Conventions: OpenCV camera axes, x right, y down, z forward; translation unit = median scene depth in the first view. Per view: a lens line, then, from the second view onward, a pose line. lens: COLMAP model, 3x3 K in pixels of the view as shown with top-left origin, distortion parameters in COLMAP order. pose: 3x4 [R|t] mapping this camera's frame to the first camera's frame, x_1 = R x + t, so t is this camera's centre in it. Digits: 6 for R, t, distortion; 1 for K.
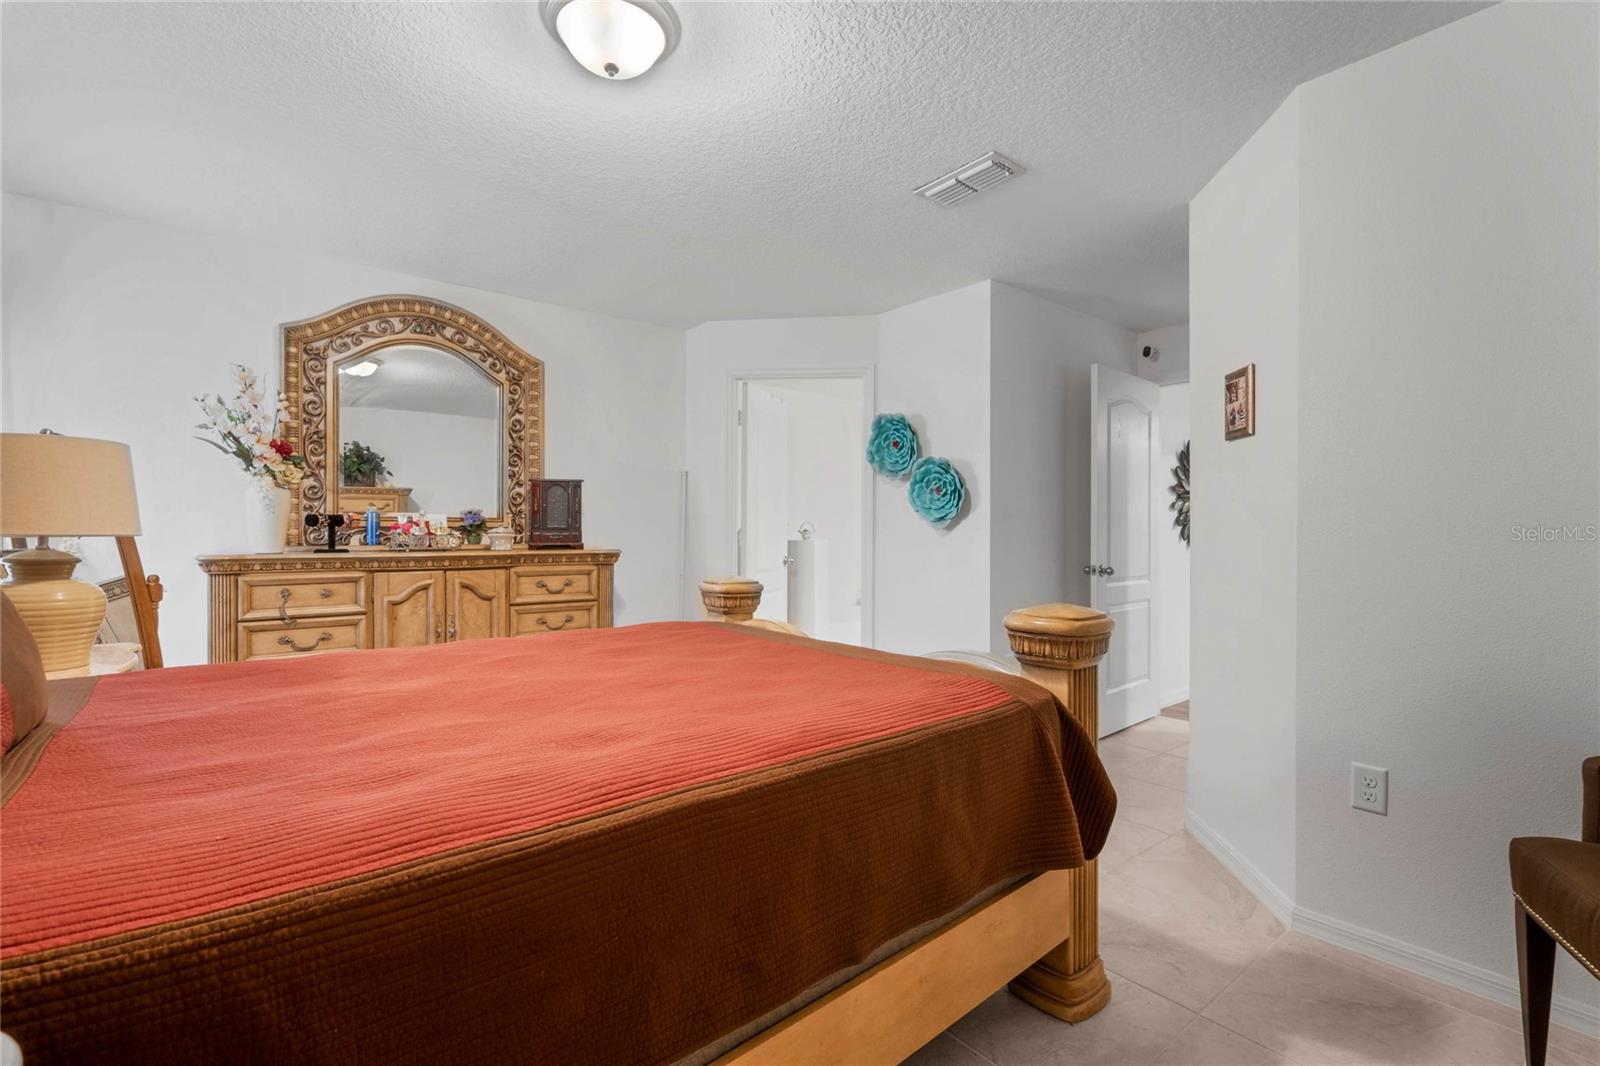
lens RADIAL K [[723.9, 0, 799.7], [0, 723.9, 529.3], [0, 0, 1]] dist [0.002121, 0.000443]
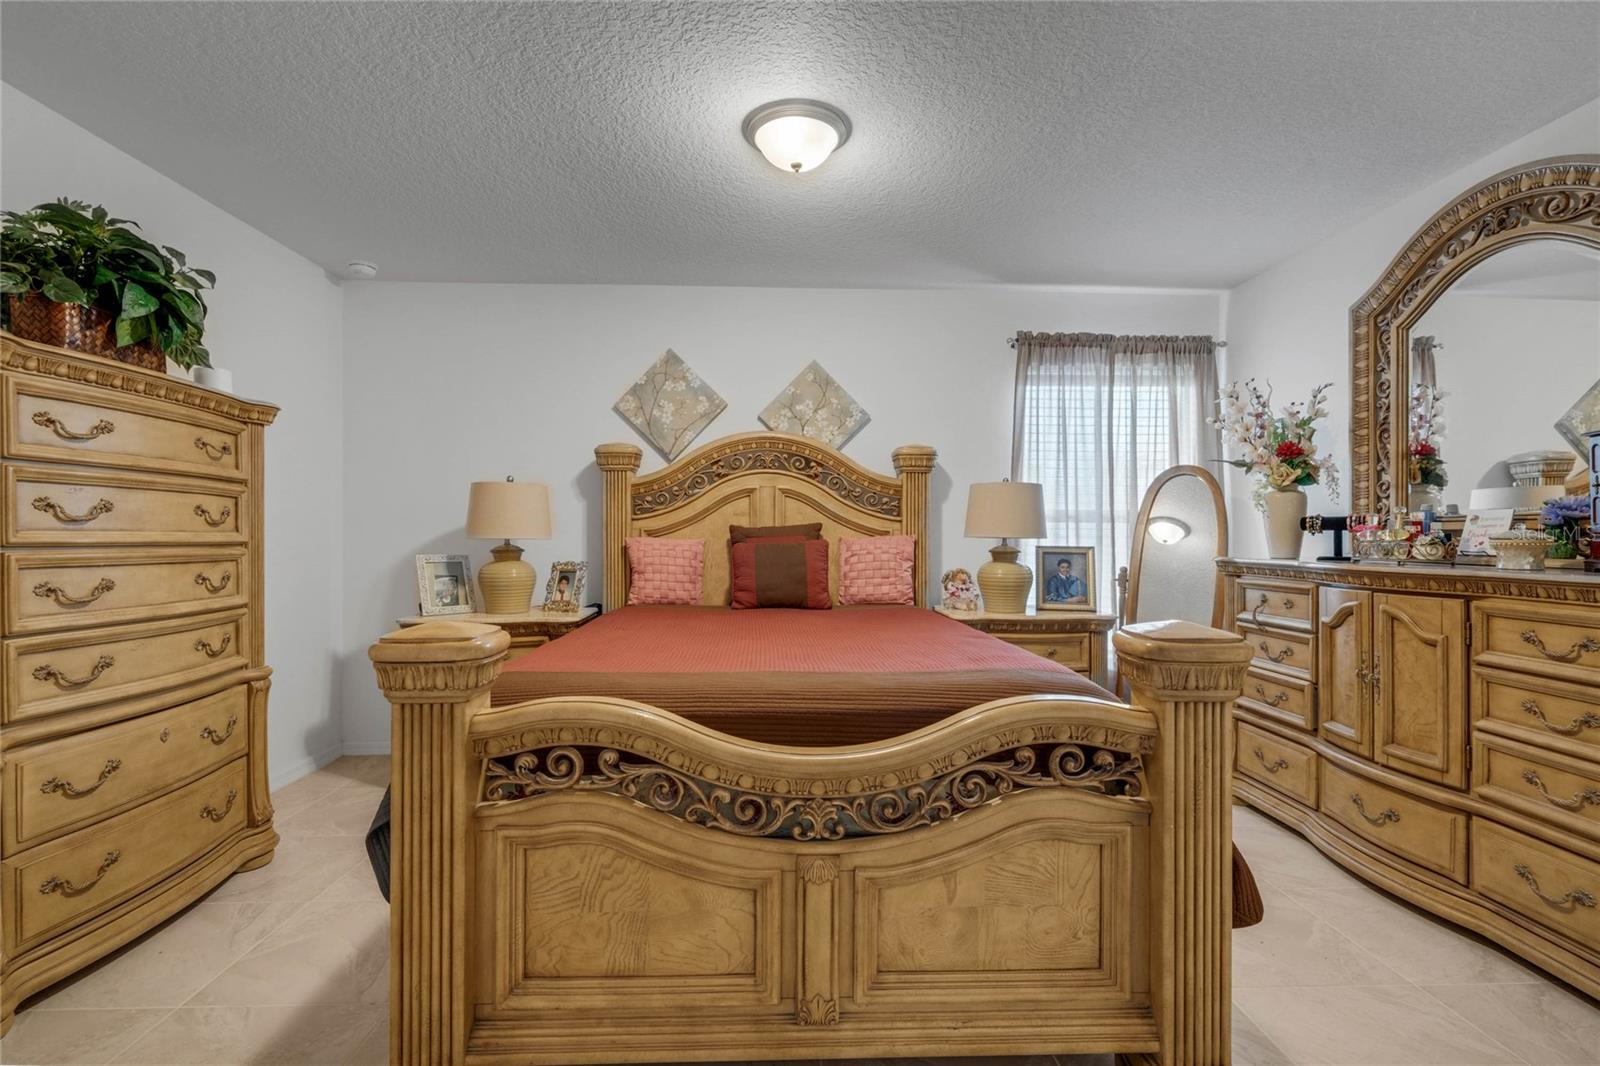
lens RADIAL K [[723.8, 0, 806.1], [0, 723.8, 538.8], [0, 0, 1]] dist [-0.002310, 0.000294]
pose [[-0.589380, 0.001374, -0.807855, 0.407793], [-0.000905, 0.999997, 0.002361, 0.004763], [0.807855, 0.002122, -0.589377, 0.966725]]
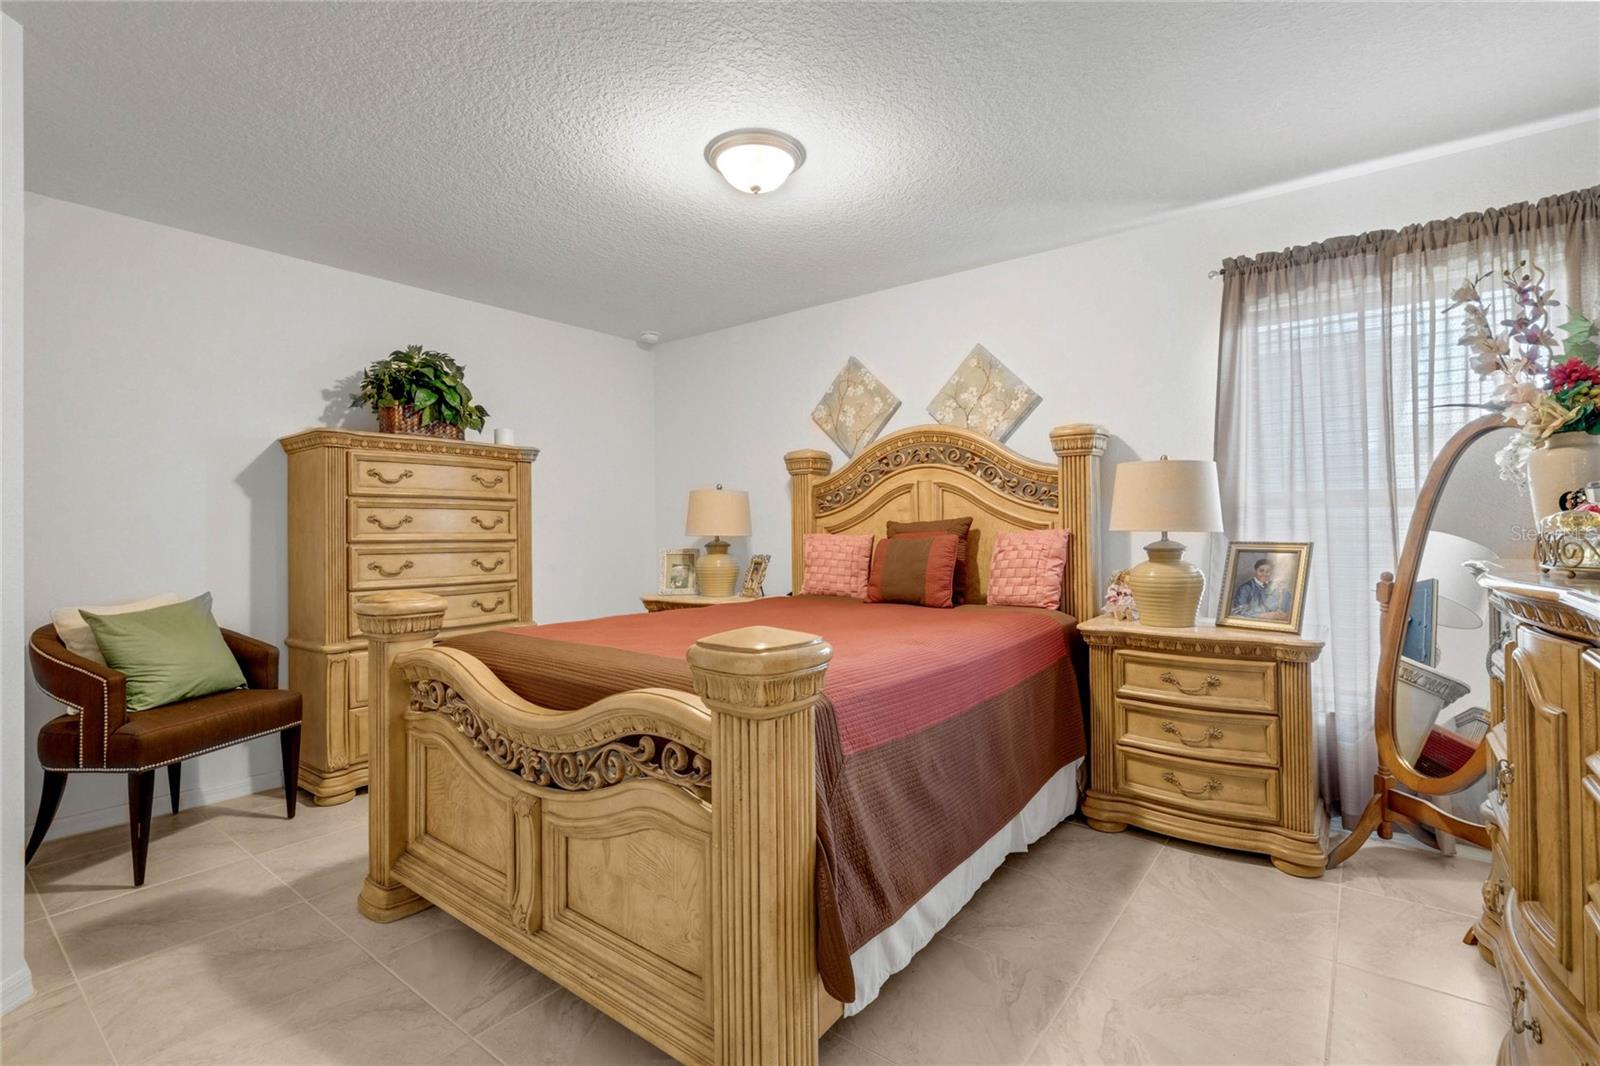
lens RADIAL K [[723.8, 0, 800.8], [0, 723.8, 529.1], [0, 0, 1]] dist [-0.002310, 0.000294]
pose [[-0.968956, 0.006769, -0.247141, 0.002366], [0.008420, 0.999949, -0.005625, 0.004431], [0.247090, -0.007531, -0.968963, 1.276296]]
